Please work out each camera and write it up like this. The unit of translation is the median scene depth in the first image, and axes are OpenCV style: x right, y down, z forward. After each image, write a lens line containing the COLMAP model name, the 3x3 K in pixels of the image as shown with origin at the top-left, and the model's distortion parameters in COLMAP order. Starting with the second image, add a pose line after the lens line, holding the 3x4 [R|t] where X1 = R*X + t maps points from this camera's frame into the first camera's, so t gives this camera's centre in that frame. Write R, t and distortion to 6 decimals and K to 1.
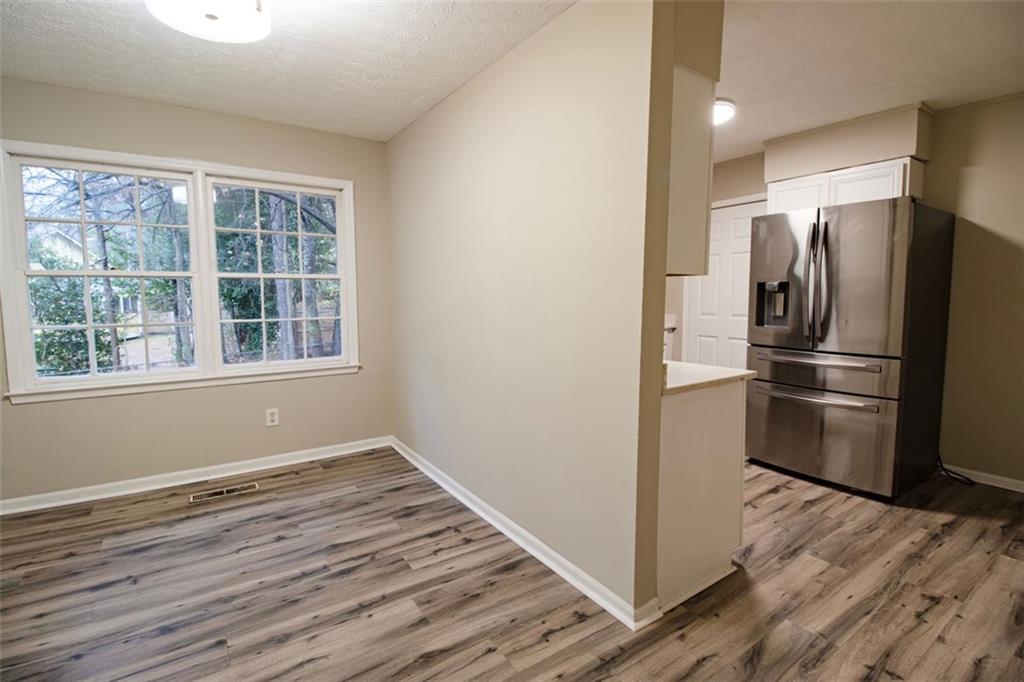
lens RADIAL K [[457.1, 0, 515.7], [0, 457.1, 335.9], [0, 0, 1]] dist [-0.019306, -0.005293]
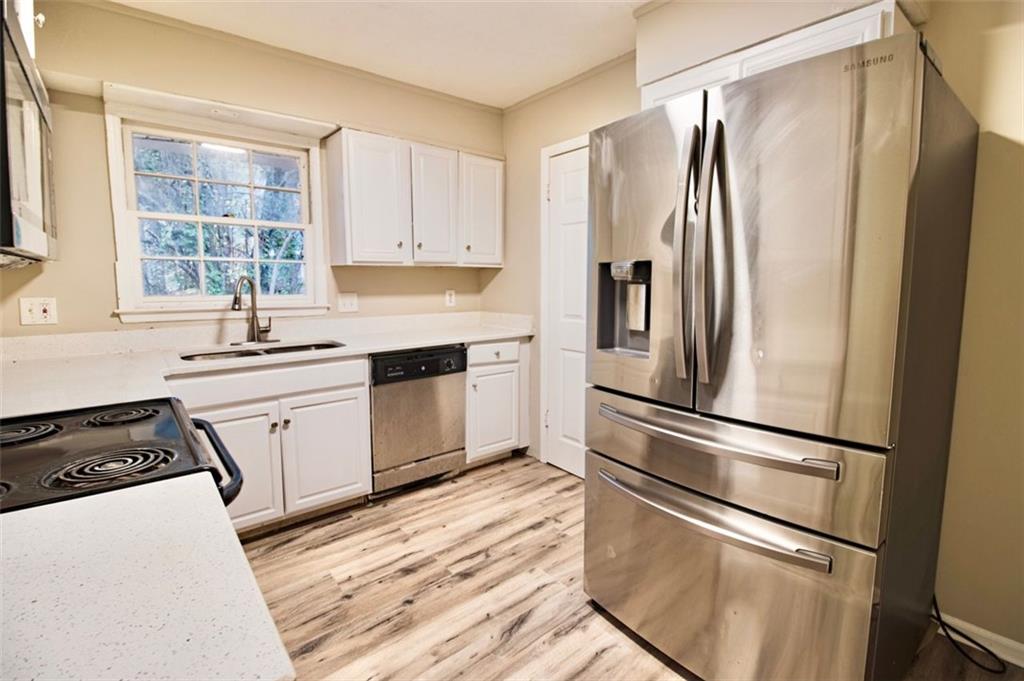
lens RADIAL K [[457.1, 0, 515.3], [0, 457.1, 332.8], [0, 0, 1]] dist [-0.019306, -0.005293]
pose [[0.995732, -0.005217, 0.092142, 0.406487], [0.003541, 0.999825, 0.018349, -0.052093], [-0.092221, -0.017944, 0.995577, 0.525377]]
